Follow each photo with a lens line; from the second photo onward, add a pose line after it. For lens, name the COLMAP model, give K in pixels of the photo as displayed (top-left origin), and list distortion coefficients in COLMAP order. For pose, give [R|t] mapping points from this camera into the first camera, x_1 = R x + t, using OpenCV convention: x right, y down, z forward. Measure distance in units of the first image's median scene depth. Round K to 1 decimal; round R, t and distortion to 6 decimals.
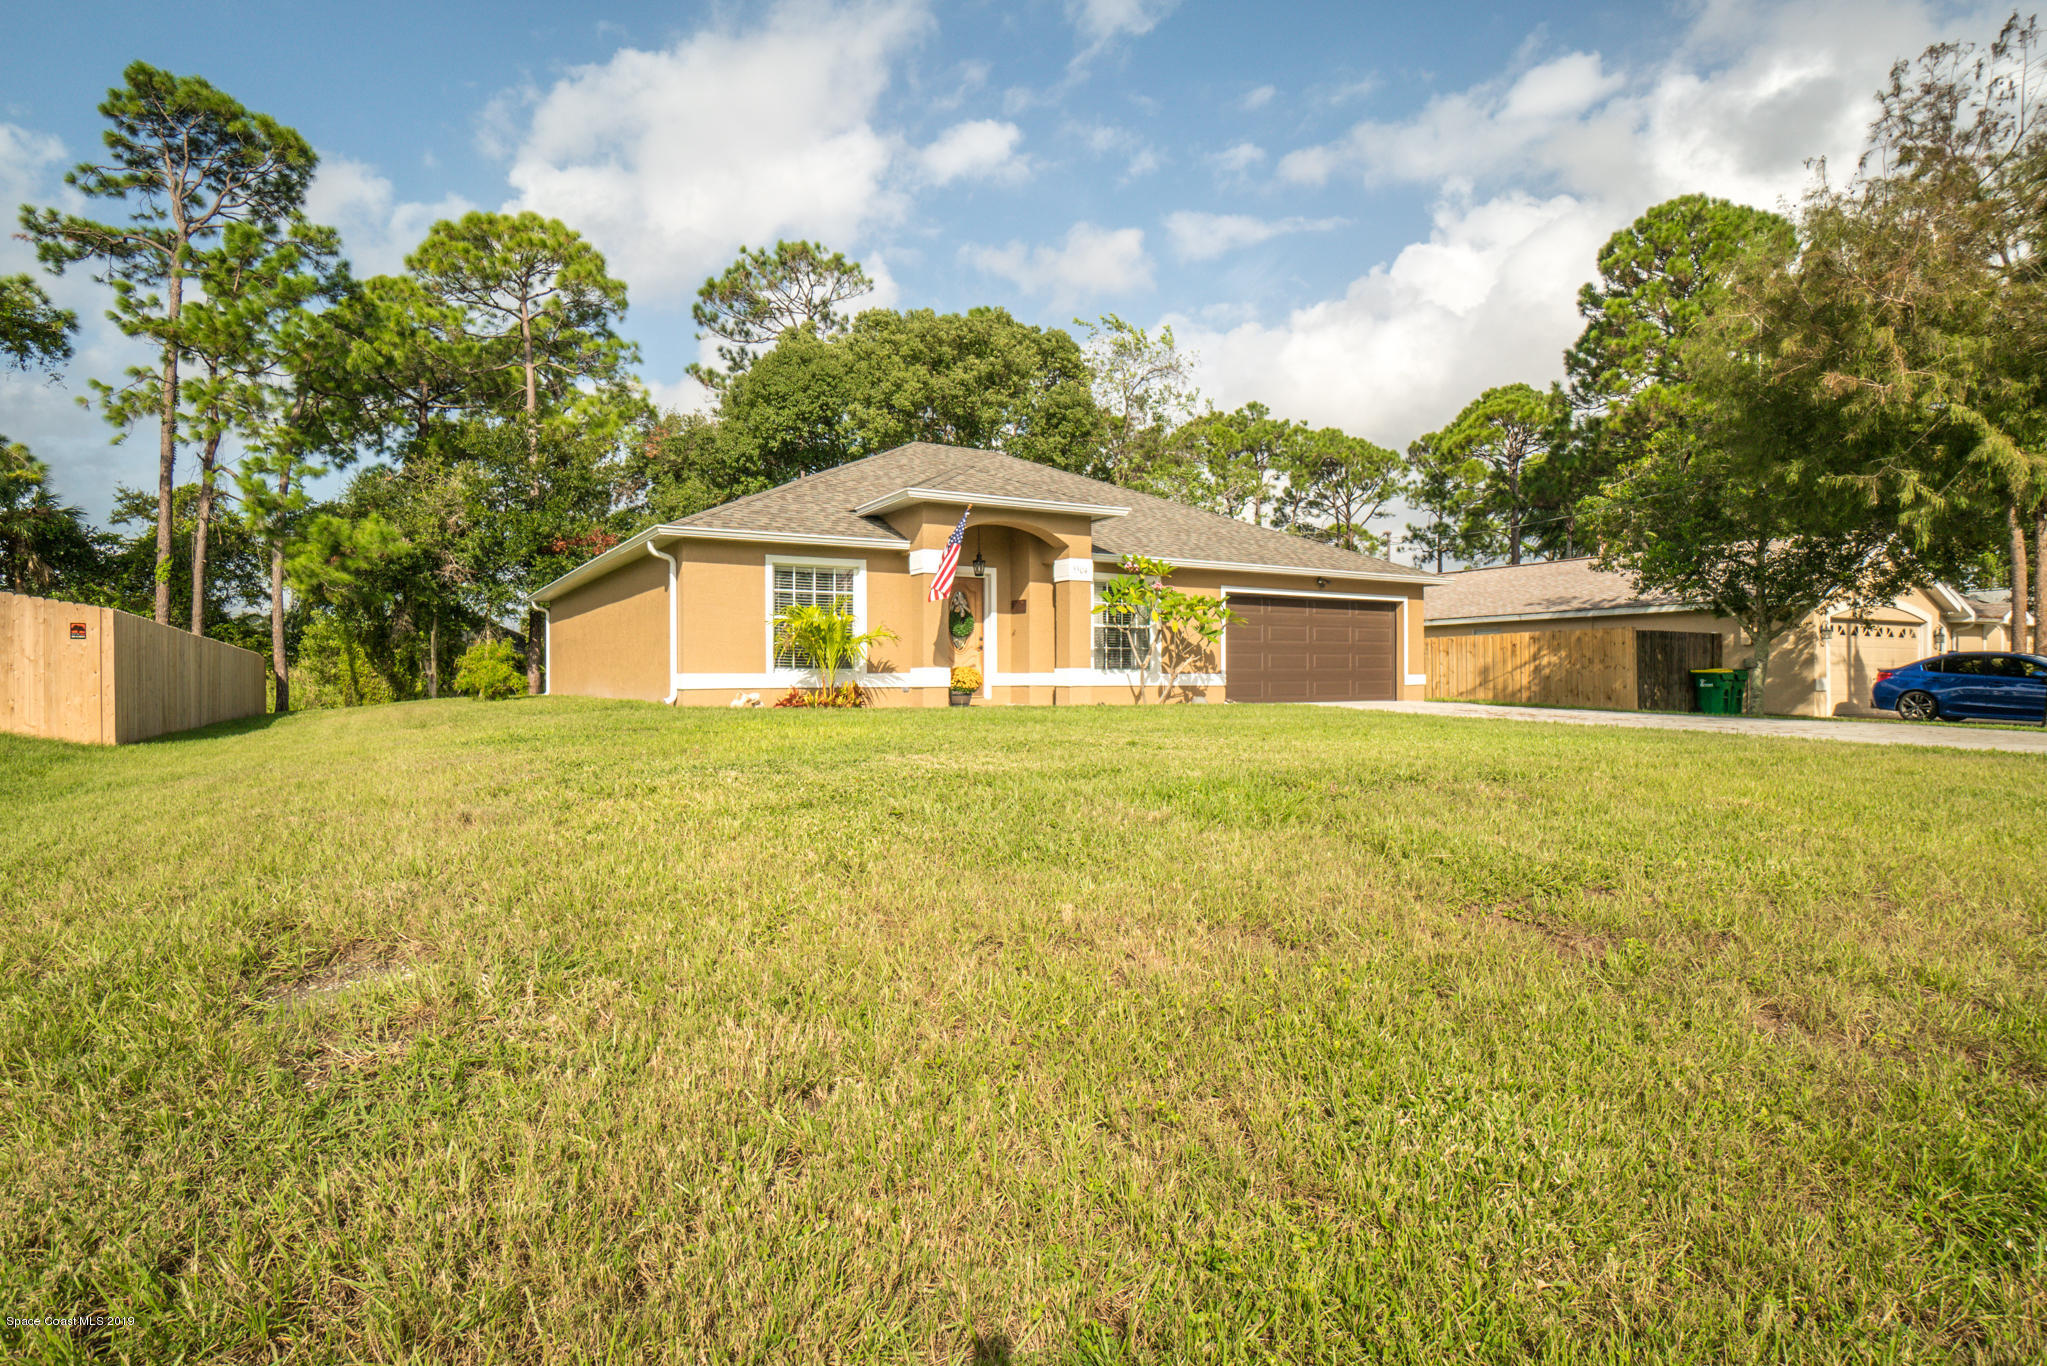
lens RADIAL K [[1080.5, 0, 1023.5], [0, 1080.5, 683.0], [0, 0, 1]] dist [0.016218, -0.000116]
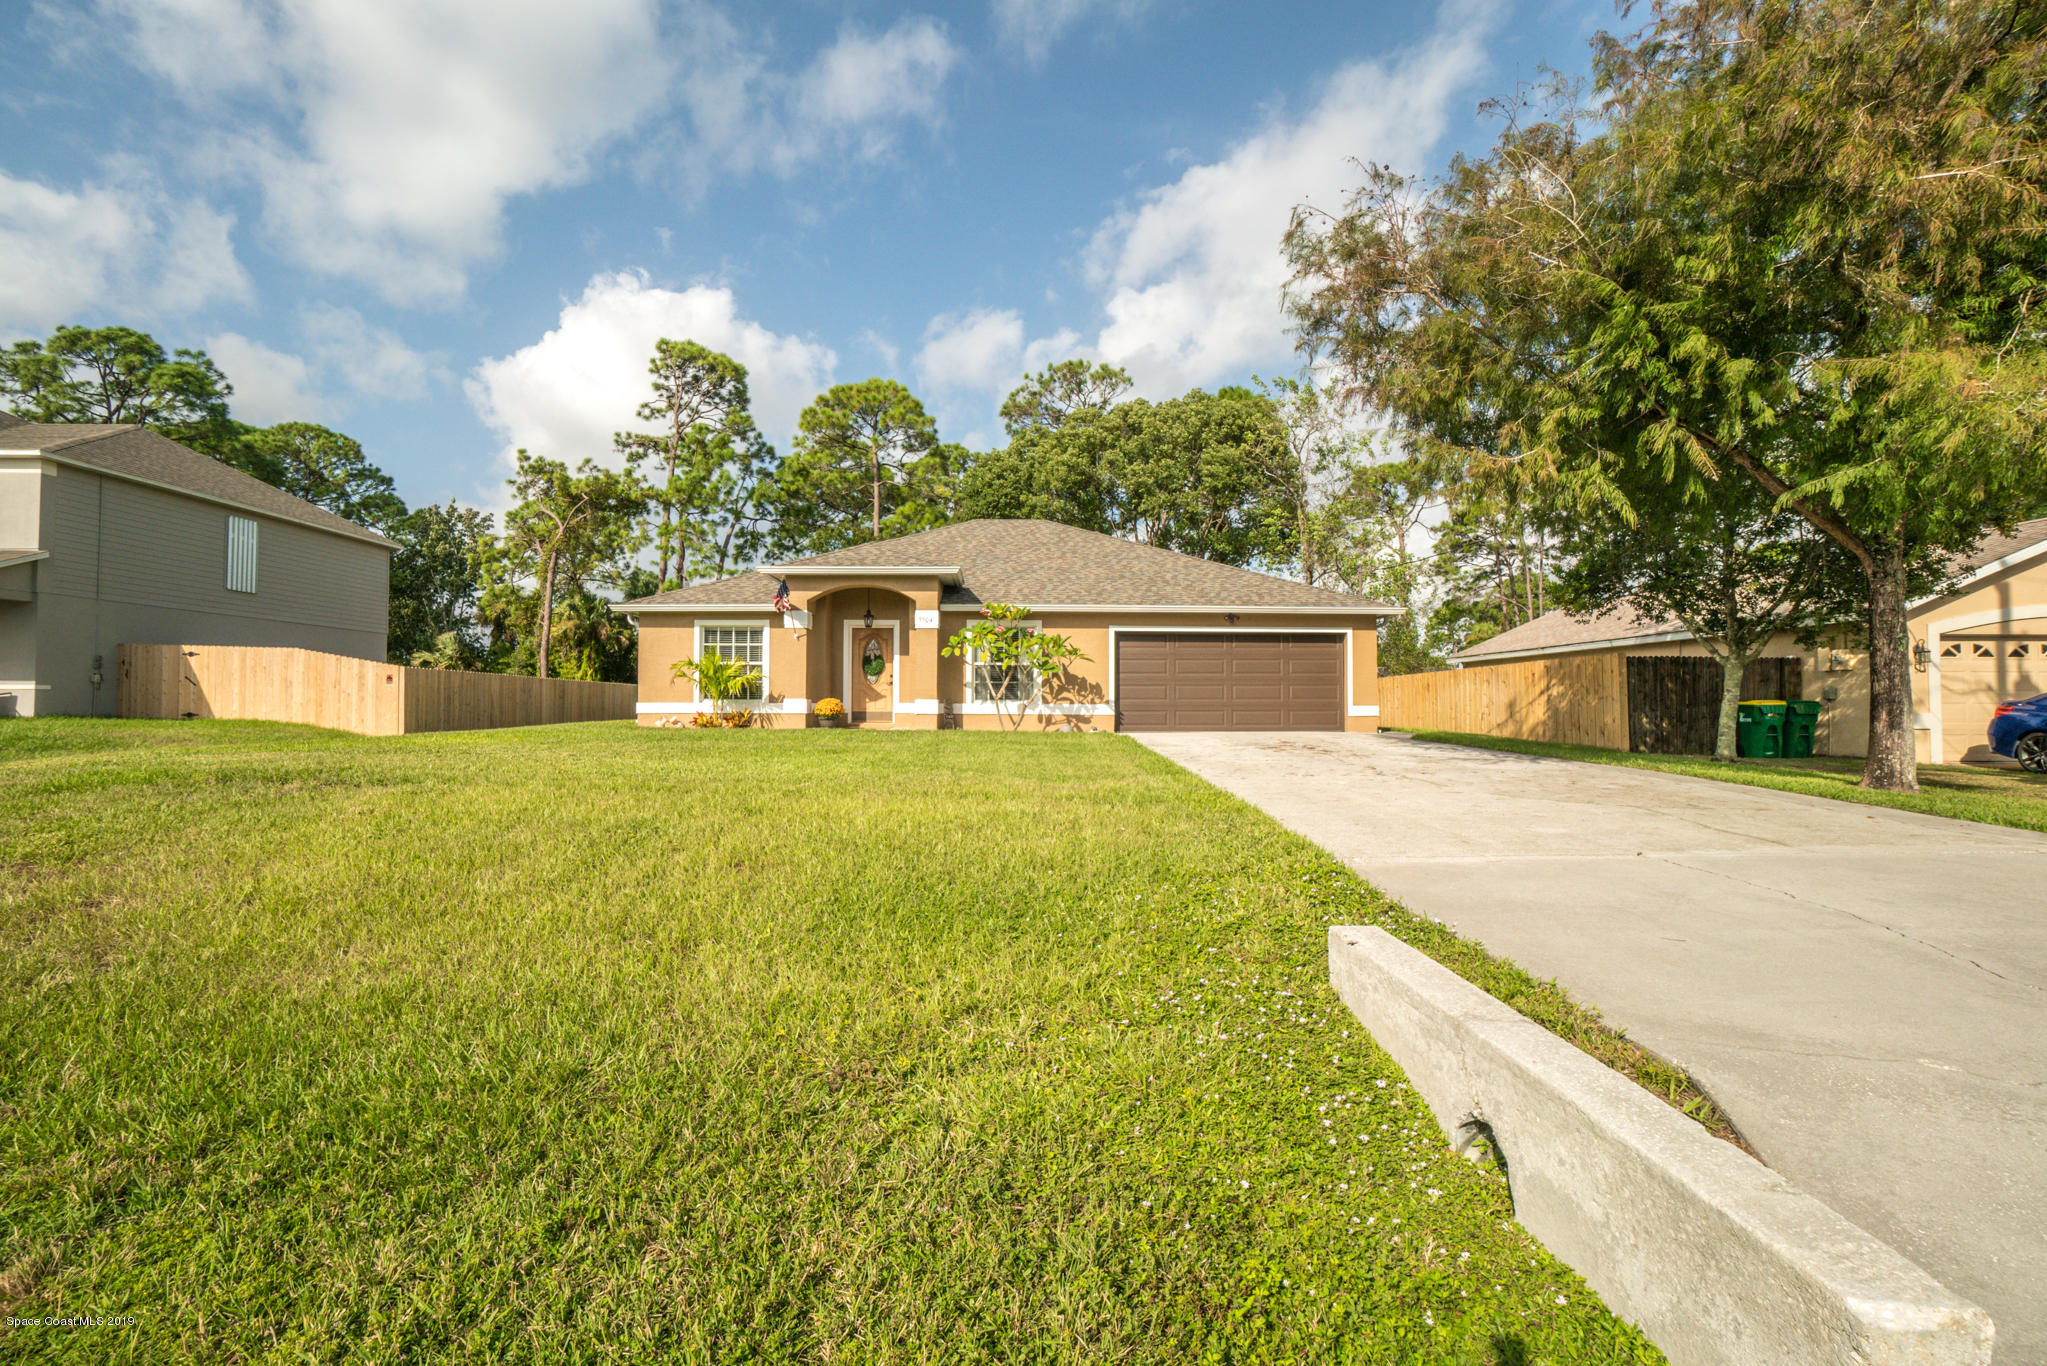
lens RADIAL K [[910.4, 0, 1015.5], [0, 910.4, 680.1], [0, 0, 1]] dist [-0.004481, -0.000333]
pose [[0.867454, -0.010175, -0.497413, 0.347973], [-0.007072, 0.999438, -0.032777, -0.001028], [0.497467, 0.031950, 0.866894, 0.079710]]
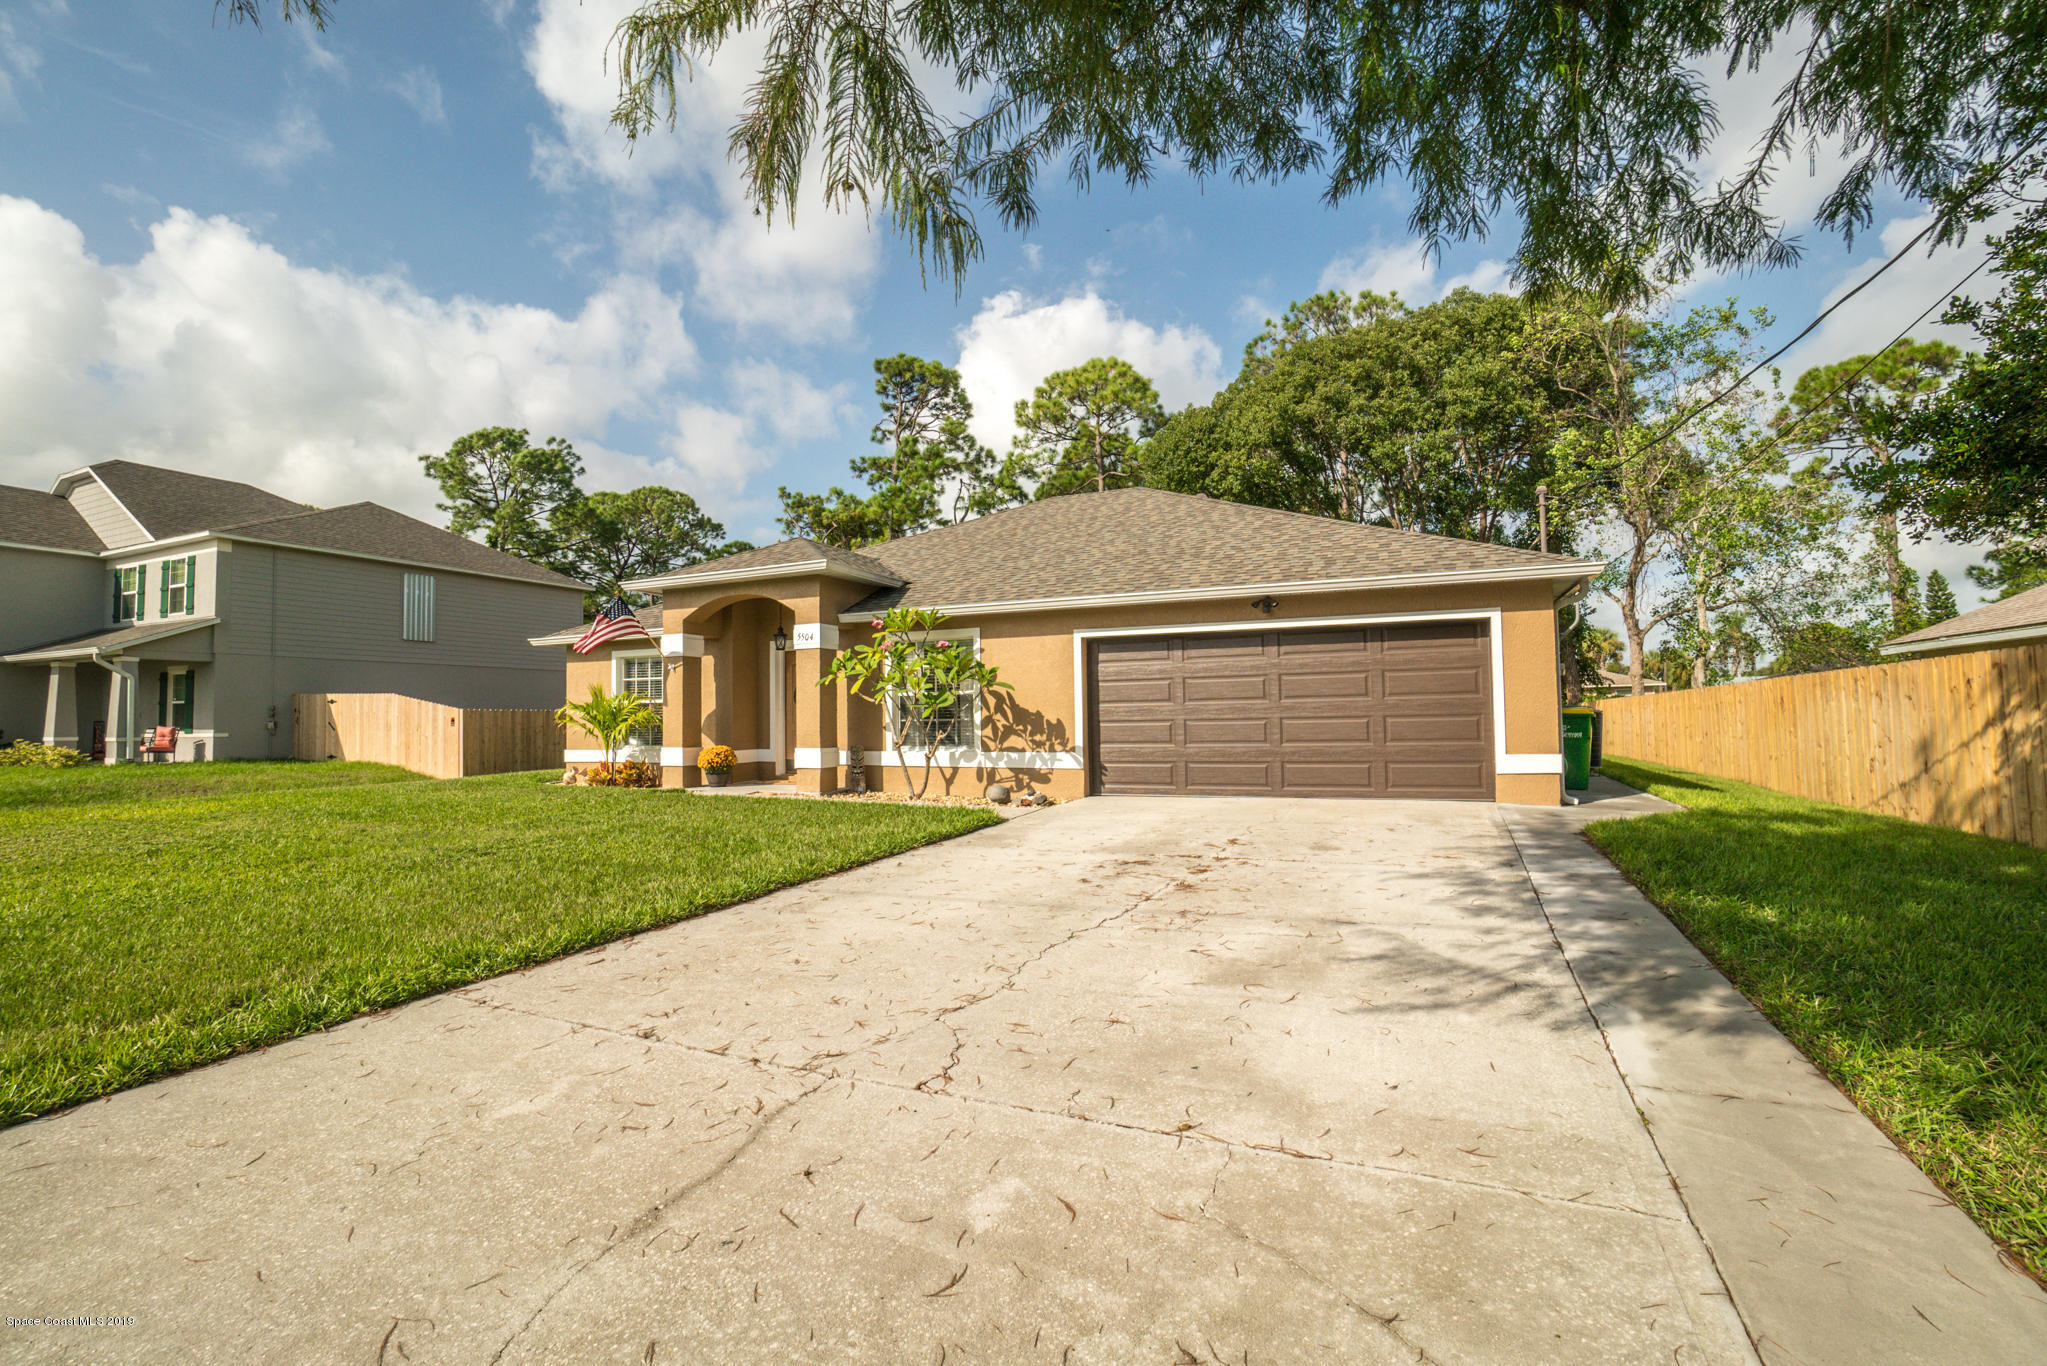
lens RADIAL K [[887.8, 0, 1023.5], [0, 887.8, 683.0], [0, 0, 1]] dist [-0.010838, -0.000245]
pose [[0.582924, -0.034757, -0.811783, 0.394054], [0.012213, 0.999347, -0.034018, -0.021185], [0.812435, 0.009915, 0.582968, 0.382534]]
